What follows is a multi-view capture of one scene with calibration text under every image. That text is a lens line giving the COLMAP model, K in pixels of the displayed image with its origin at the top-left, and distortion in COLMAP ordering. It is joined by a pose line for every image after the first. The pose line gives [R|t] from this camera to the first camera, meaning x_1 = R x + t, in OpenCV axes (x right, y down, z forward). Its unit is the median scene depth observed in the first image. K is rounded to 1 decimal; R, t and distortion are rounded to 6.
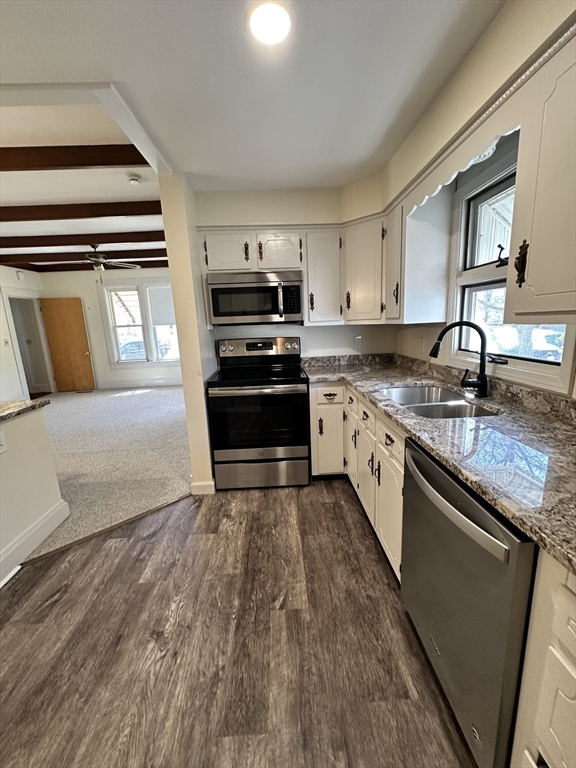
lens RADIAL K [[306.0, 0, 288.9], [0, 306.0, 383.4], [0, 0, 1]] dist [0.001527, 0.000255]
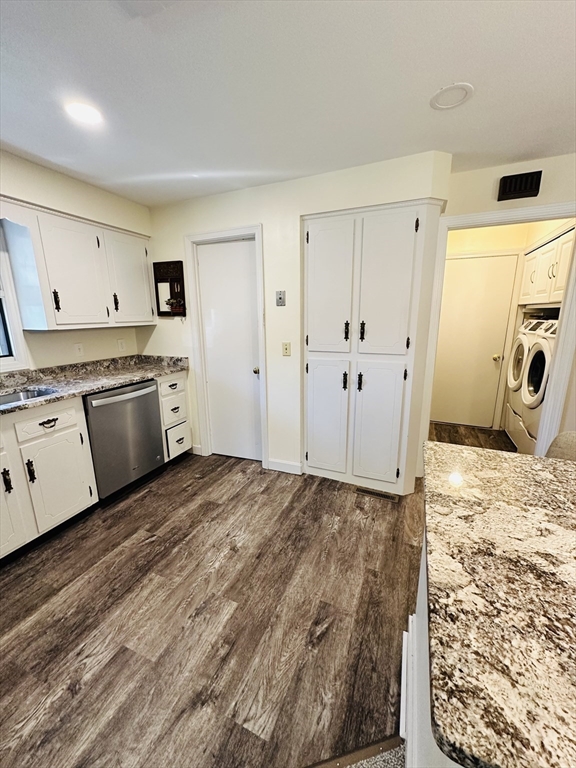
lens RADIAL K [[306.0, 0, 288.9], [0, 306.0, 383.4], [0, 0, 1]] dist [0.001527, 0.000255]
pose [[-0.901285, -0.045878, 0.430791, -0.739162], [0.130923, 0.919039, 0.371787, -0.205248], [-0.412971, 0.391486, -0.822310, 1.063987]]
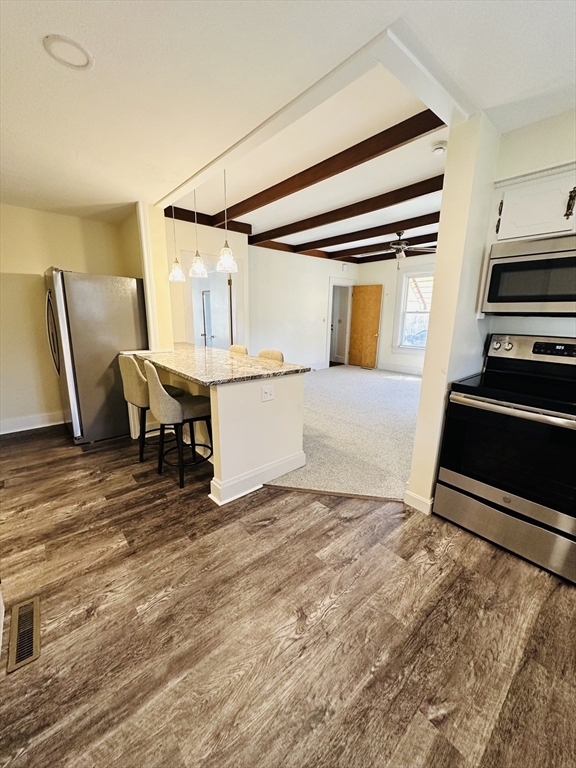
lens RADIAL K [[306.0, 0, 288.9], [0, 306.0, 383.4], [0, 0, 1]] dist [0.001527, 0.000255]
pose [[0.614886, 0.225674, -0.755637, 0.081759], [-0.198039, 0.971663, 0.129040, -0.024756], [0.763345, 0.070300, 0.642154, 0.164401]]
